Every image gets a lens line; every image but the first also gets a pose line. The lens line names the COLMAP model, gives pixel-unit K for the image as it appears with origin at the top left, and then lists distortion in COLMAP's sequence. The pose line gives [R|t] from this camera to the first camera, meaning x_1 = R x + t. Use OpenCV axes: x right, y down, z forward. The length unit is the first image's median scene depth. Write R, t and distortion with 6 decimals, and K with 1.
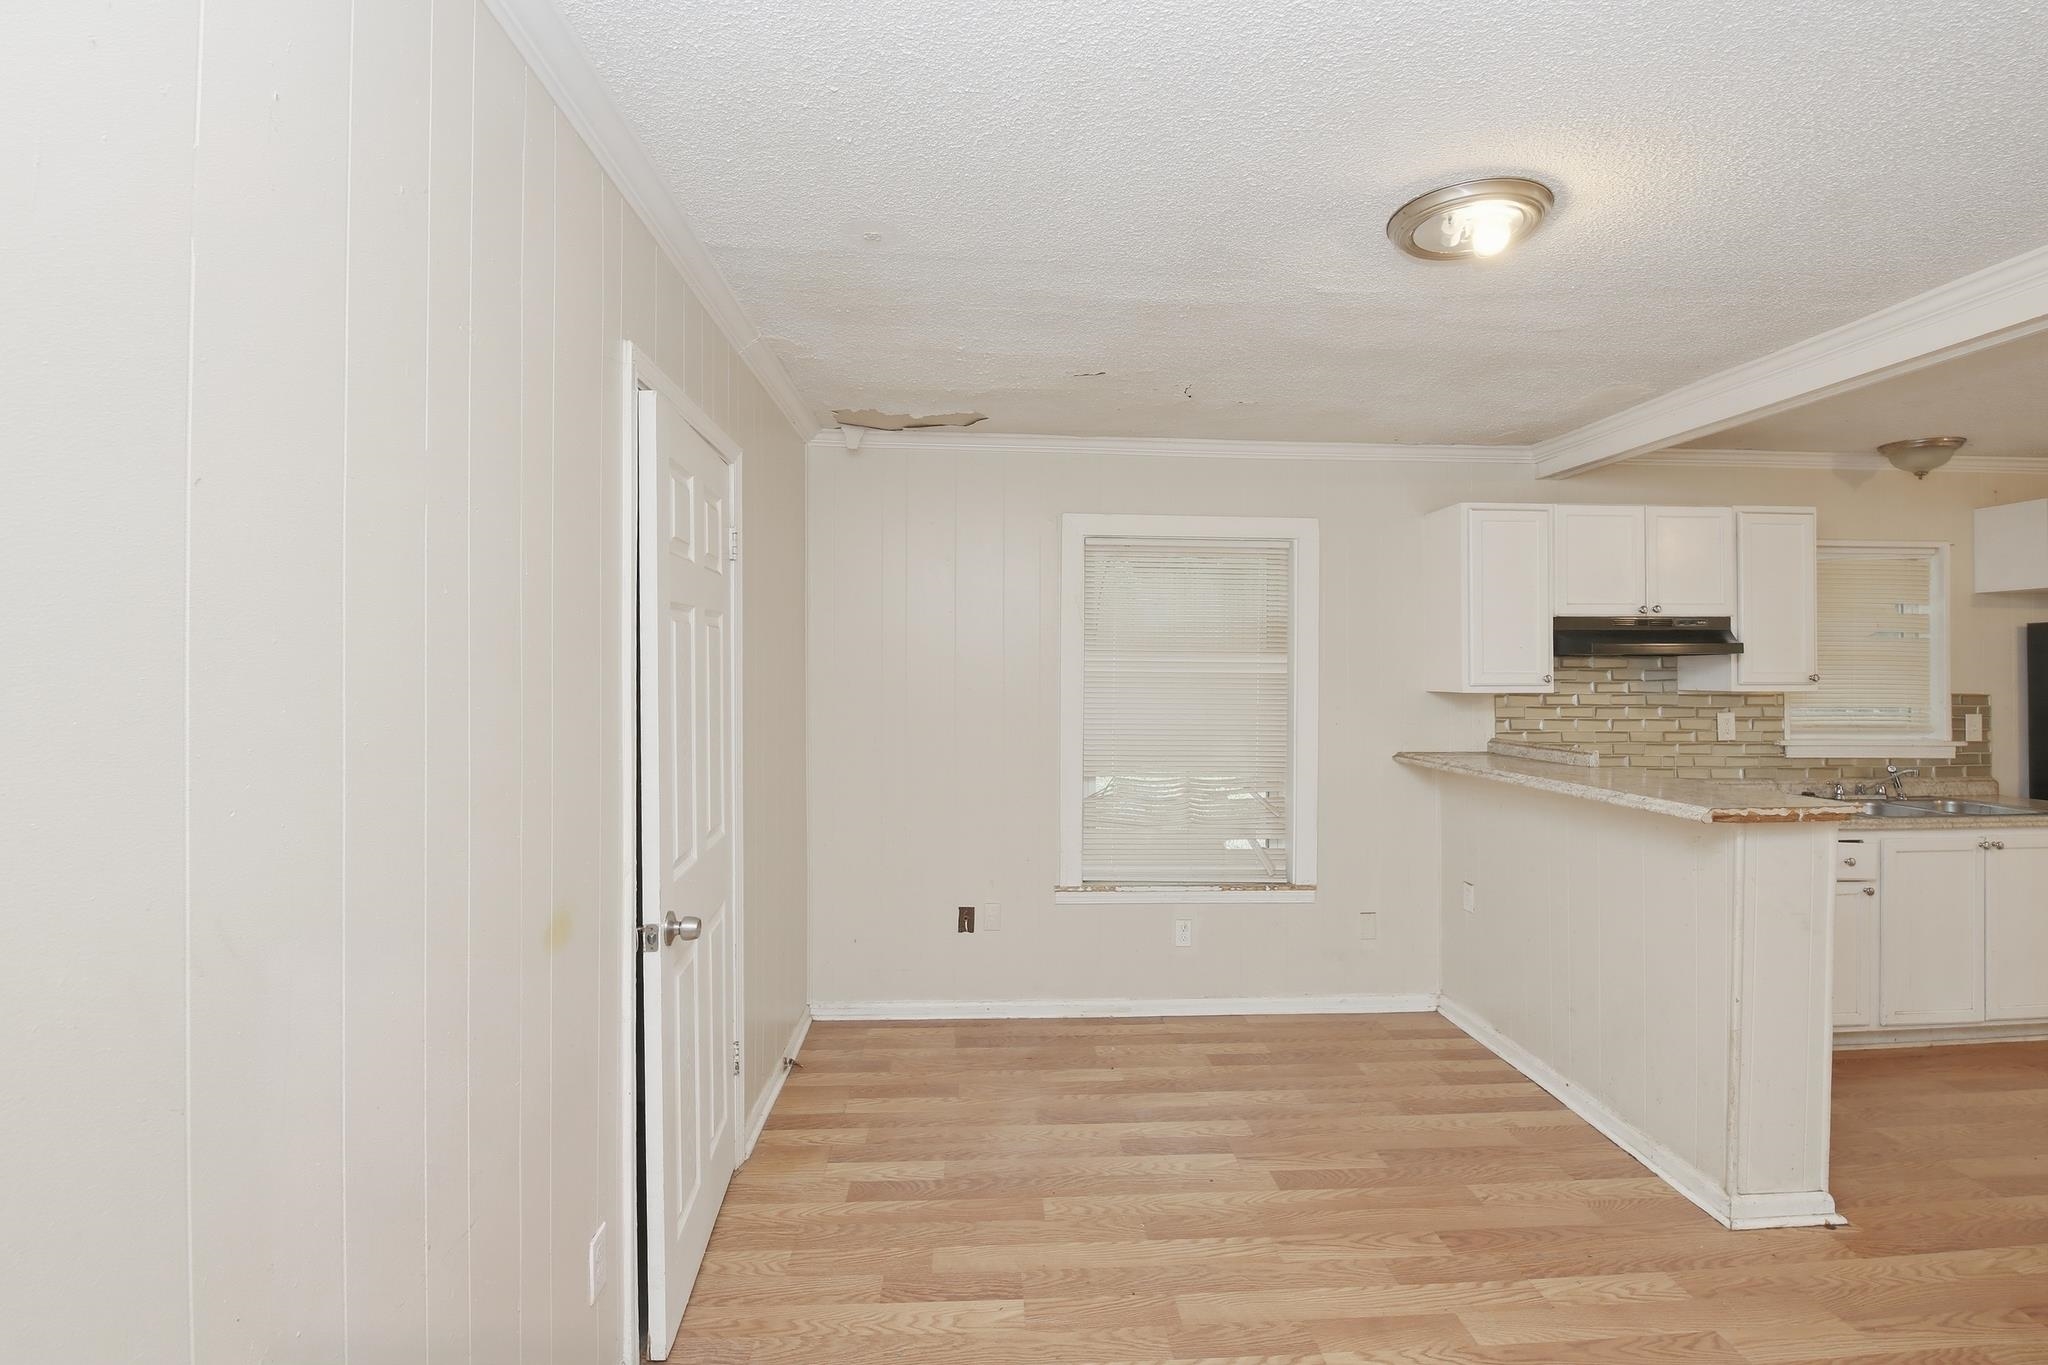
lens RADIAL K [[935.5, 0, 1037.9], [0, 935.5, 656.8], [0, 0, 1]] dist [-0.000834, -0.009111]
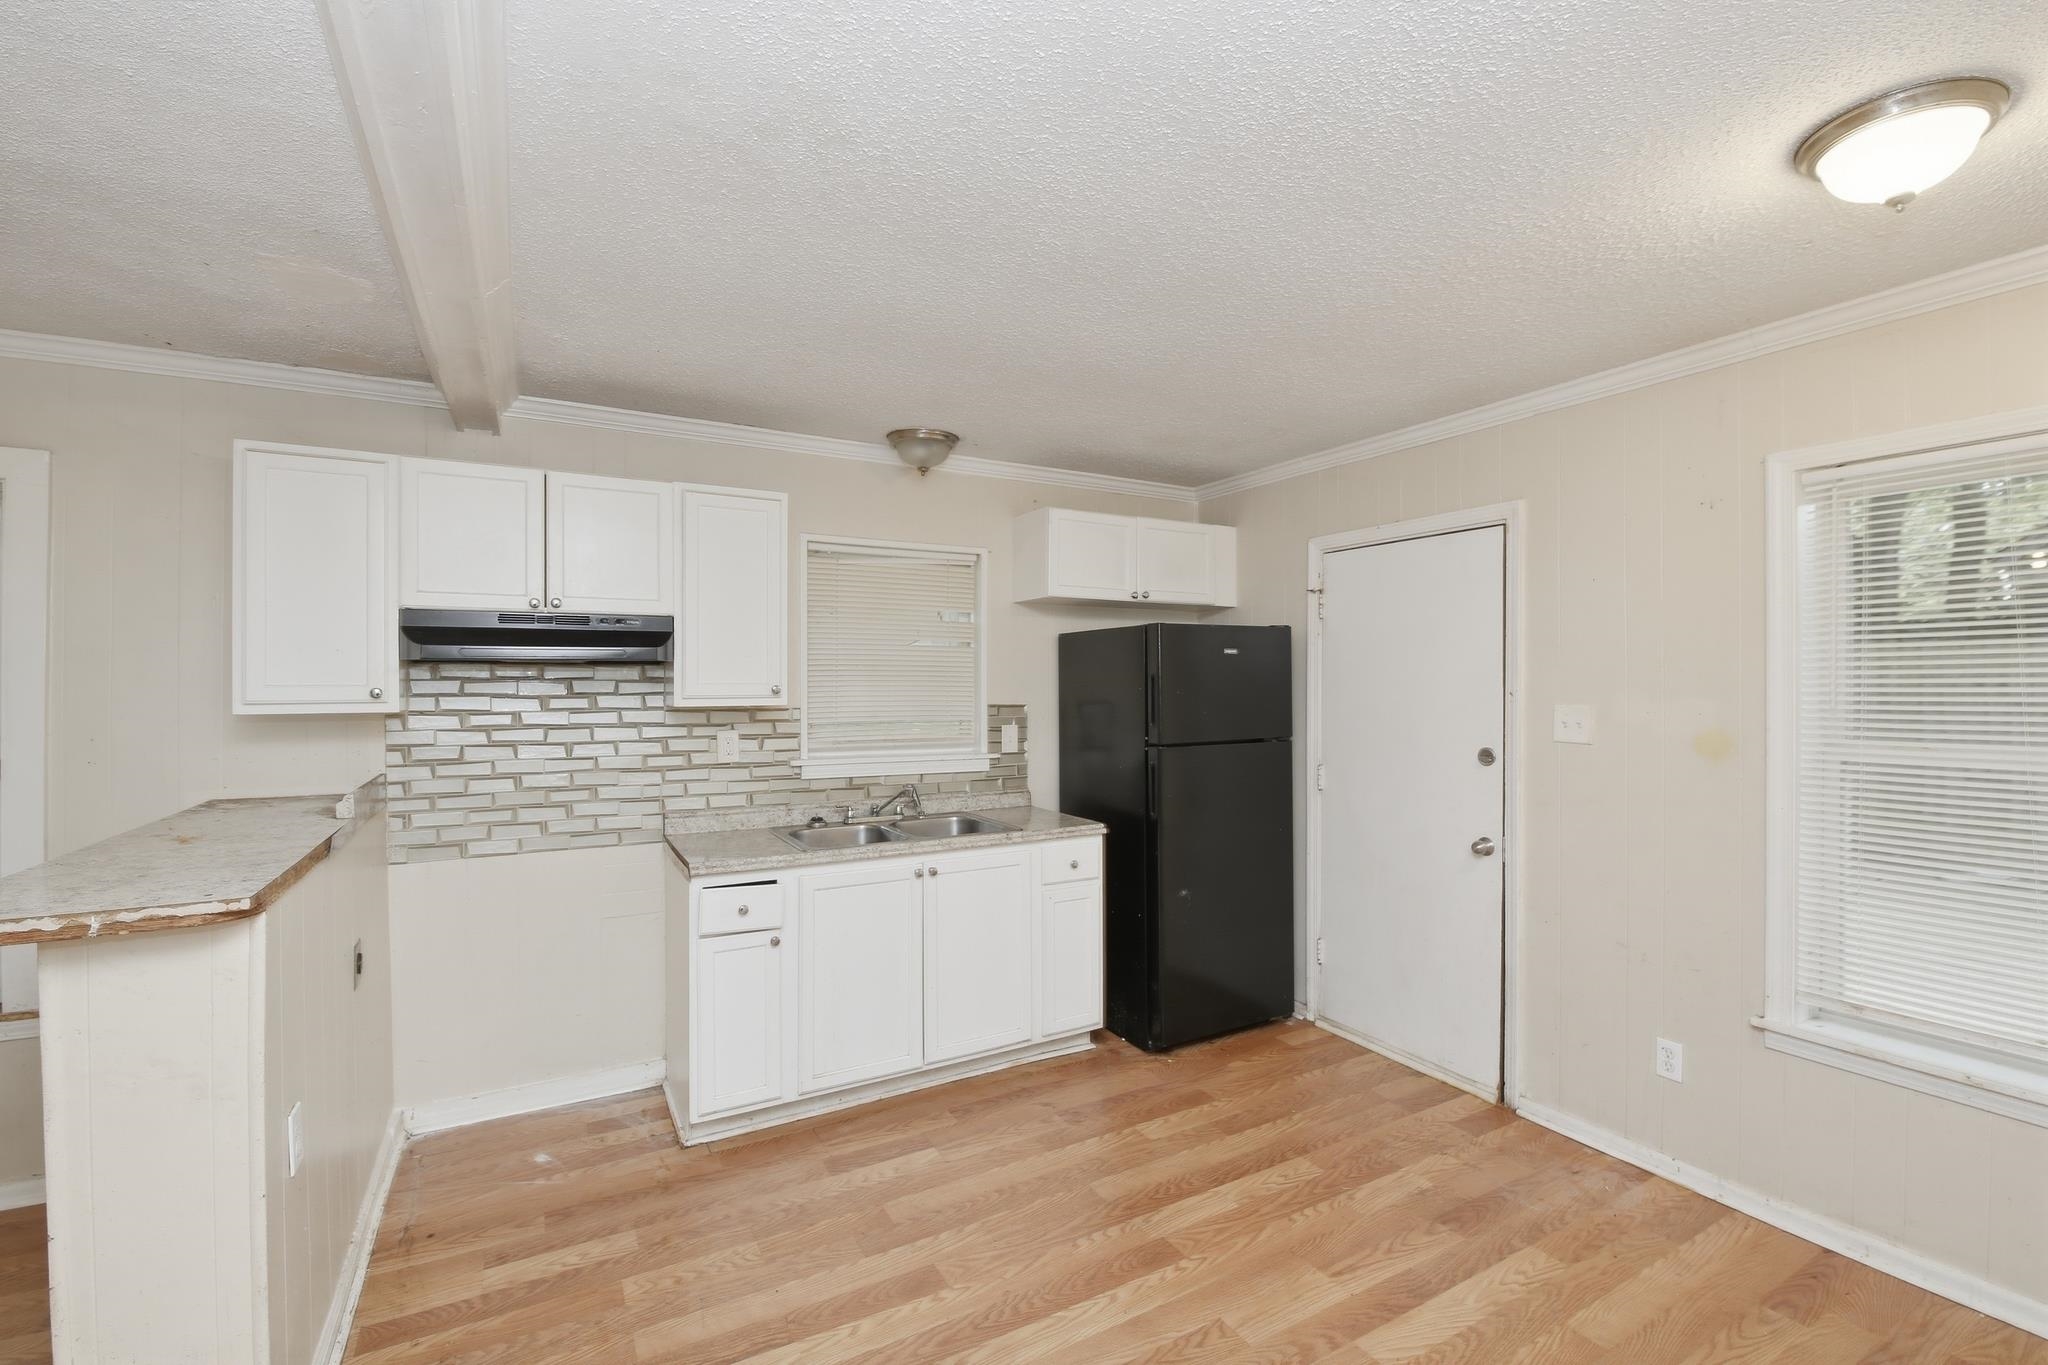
lens RADIAL K [[935.5, 0, 1037.9], [0, 935.5, 656.8], [0, 0, 1]] dist [-0.000834, -0.009111]
pose [[0.889234, 0.009126, 0.457361, 0.599334], [-0.005936, 0.999947, -0.008411, -0.001867], [-0.457413, 0.004765, 0.889241, 0.105902]]
